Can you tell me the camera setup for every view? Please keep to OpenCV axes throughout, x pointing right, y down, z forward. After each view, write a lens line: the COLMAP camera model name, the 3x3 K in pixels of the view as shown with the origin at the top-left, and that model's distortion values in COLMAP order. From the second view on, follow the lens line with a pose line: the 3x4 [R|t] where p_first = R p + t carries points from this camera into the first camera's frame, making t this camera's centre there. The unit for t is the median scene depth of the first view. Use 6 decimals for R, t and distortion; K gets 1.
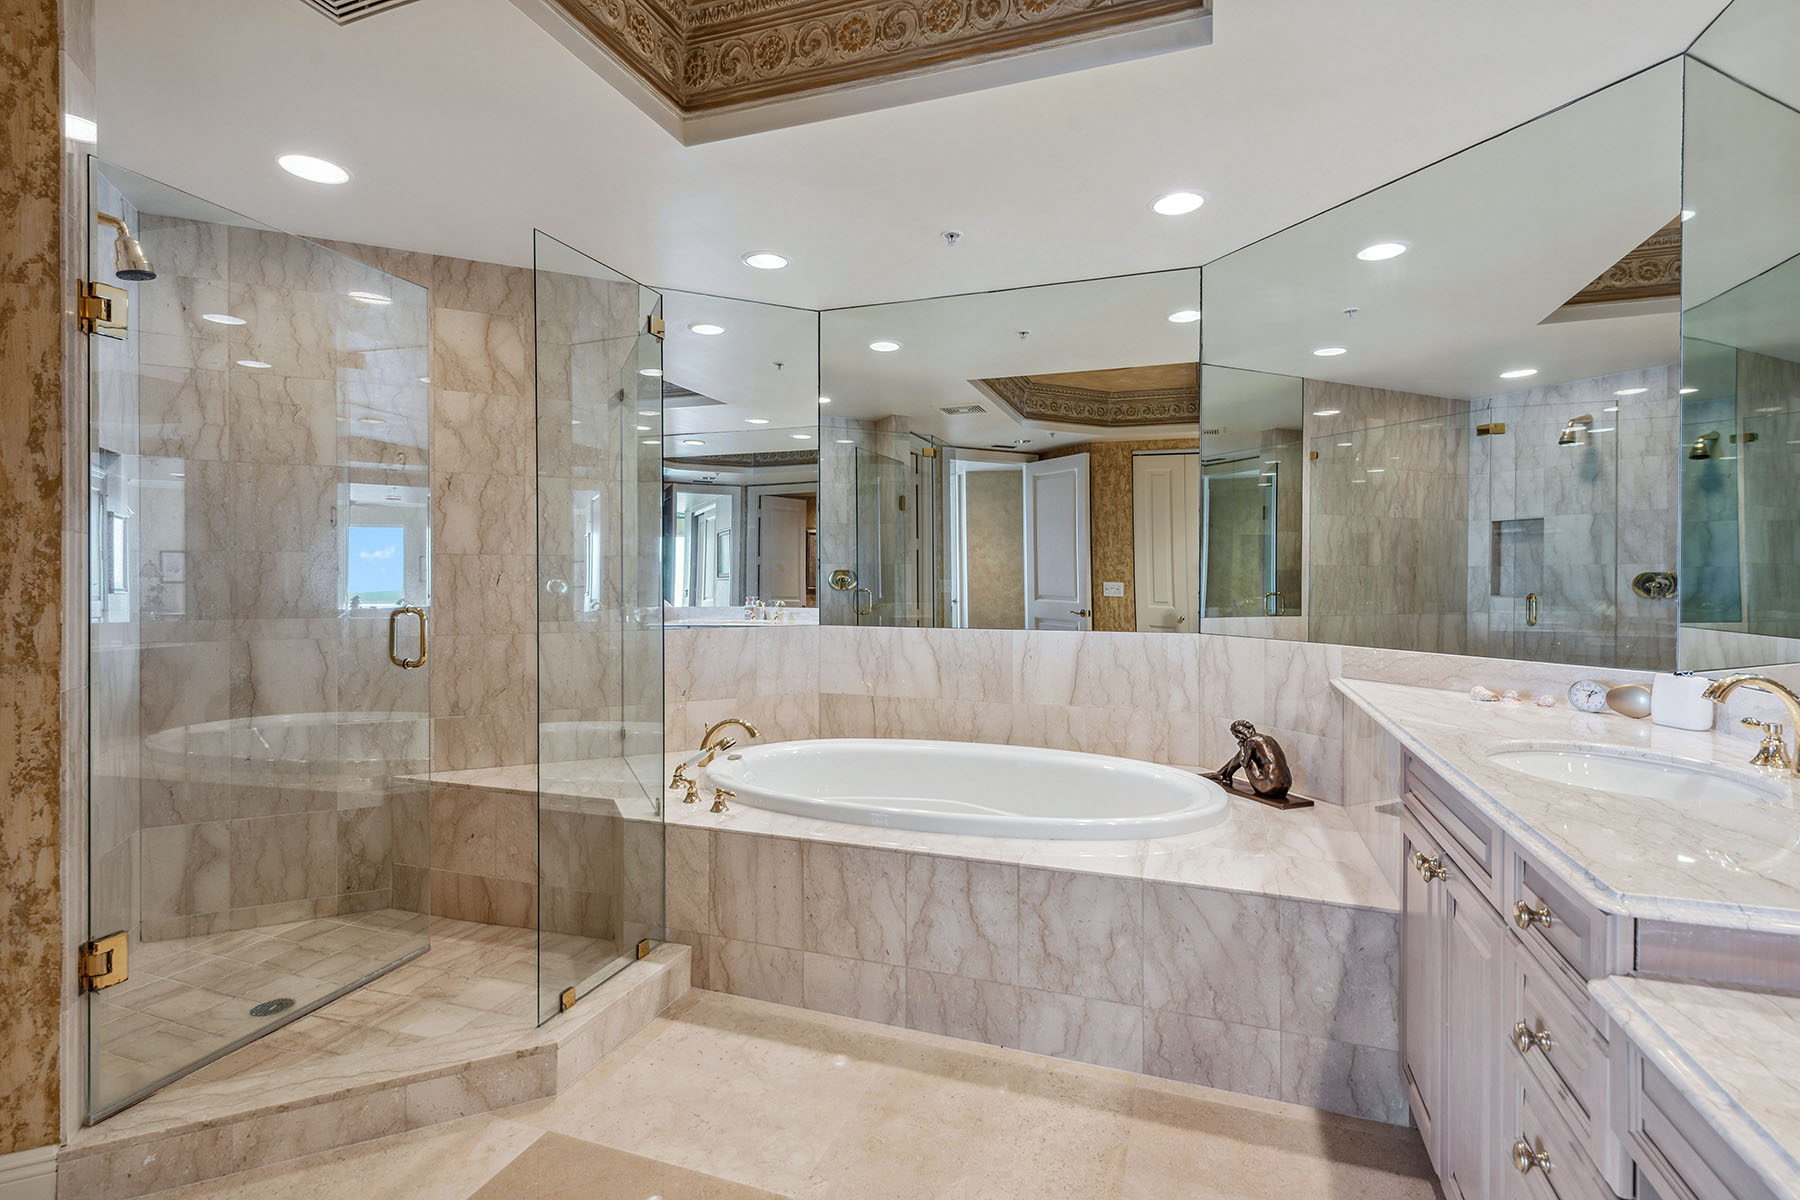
lens RADIAL K [[839.8, 0, 907.4], [0, 839.8, 586.8], [0, 0, 1]] dist [0.008925, -0.000167]
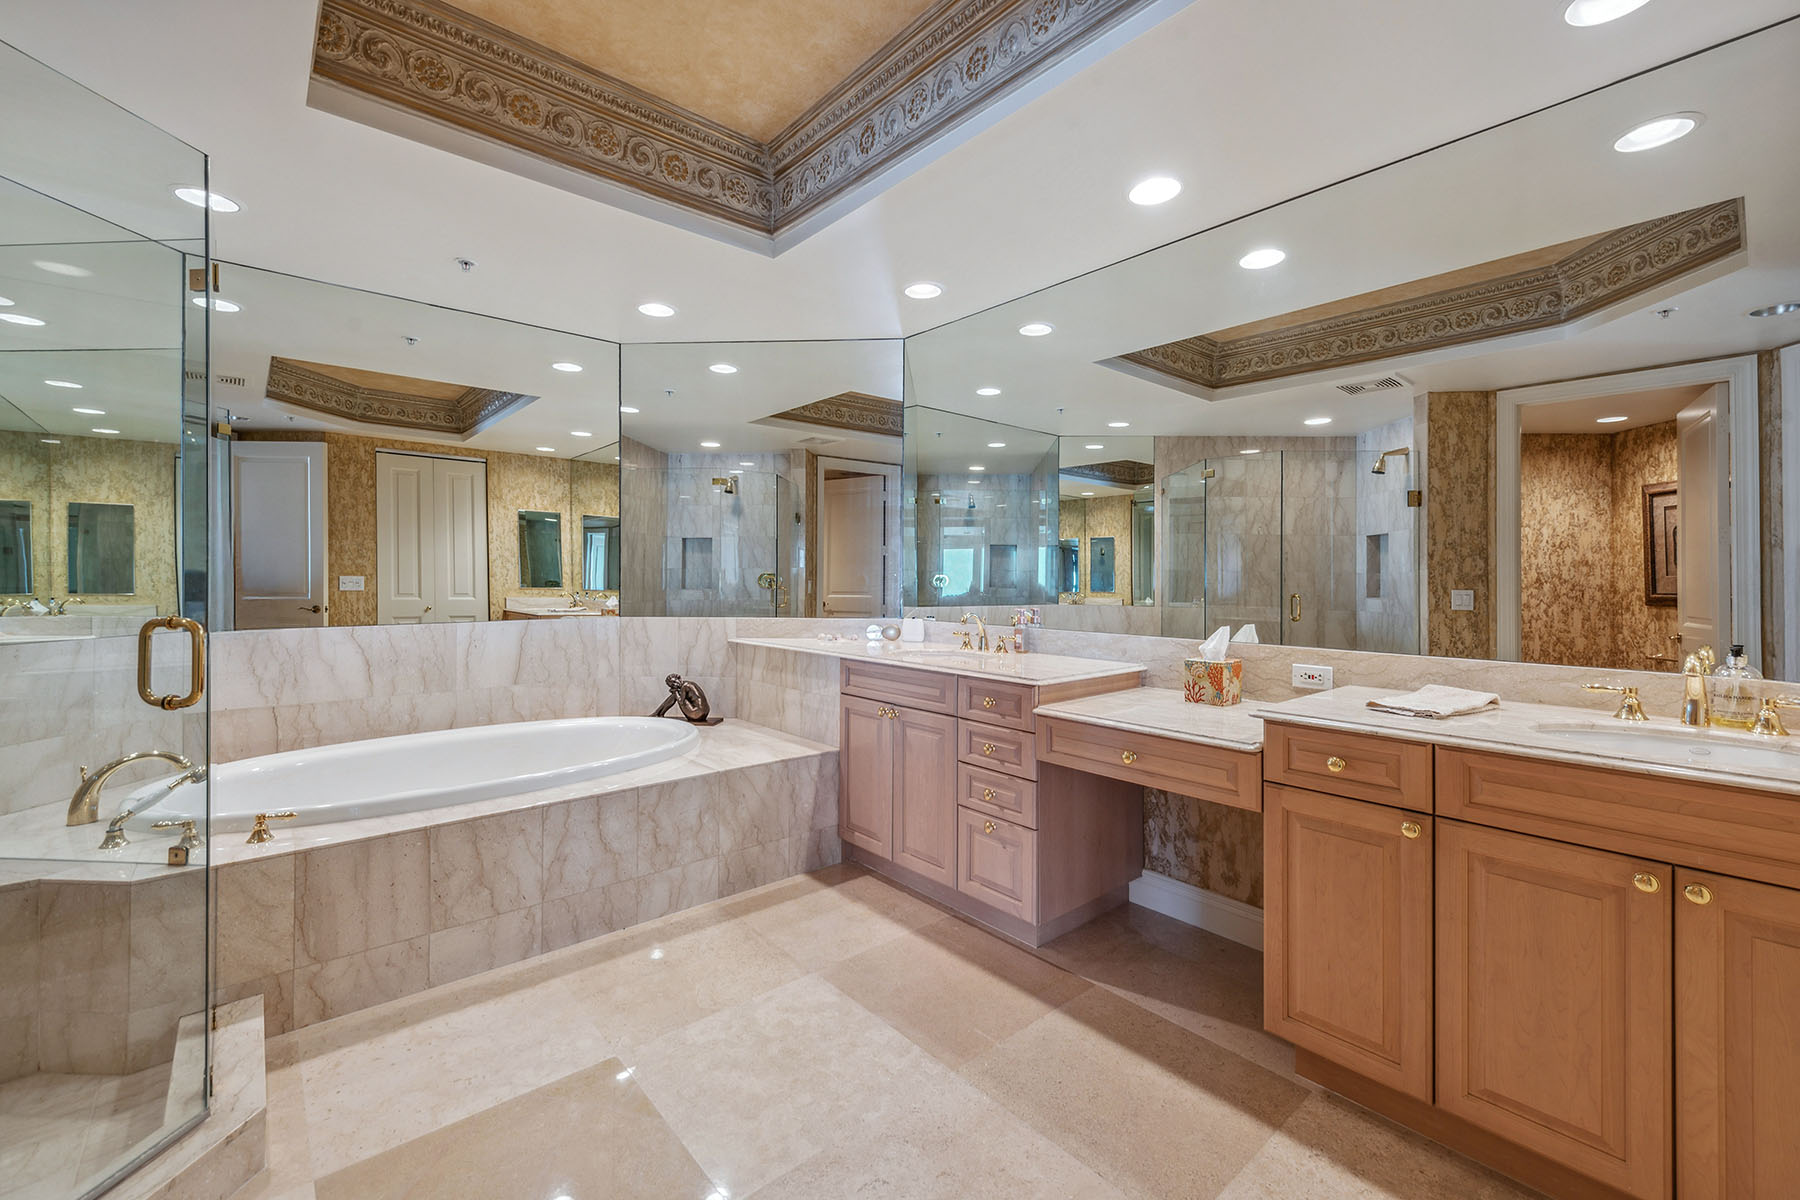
lens RADIAL K [[734.2, 0, 904.1], [0, 734.2, 585.3], [0, 0, 1]] dist [0.003620, -0.002166]
pose [[0.493597, -0.011480, 0.869615, -0.640750], [0.005964, 0.999934, 0.009815, -0.004592], [-0.869671, 0.000341, 0.493633, 0.039854]]
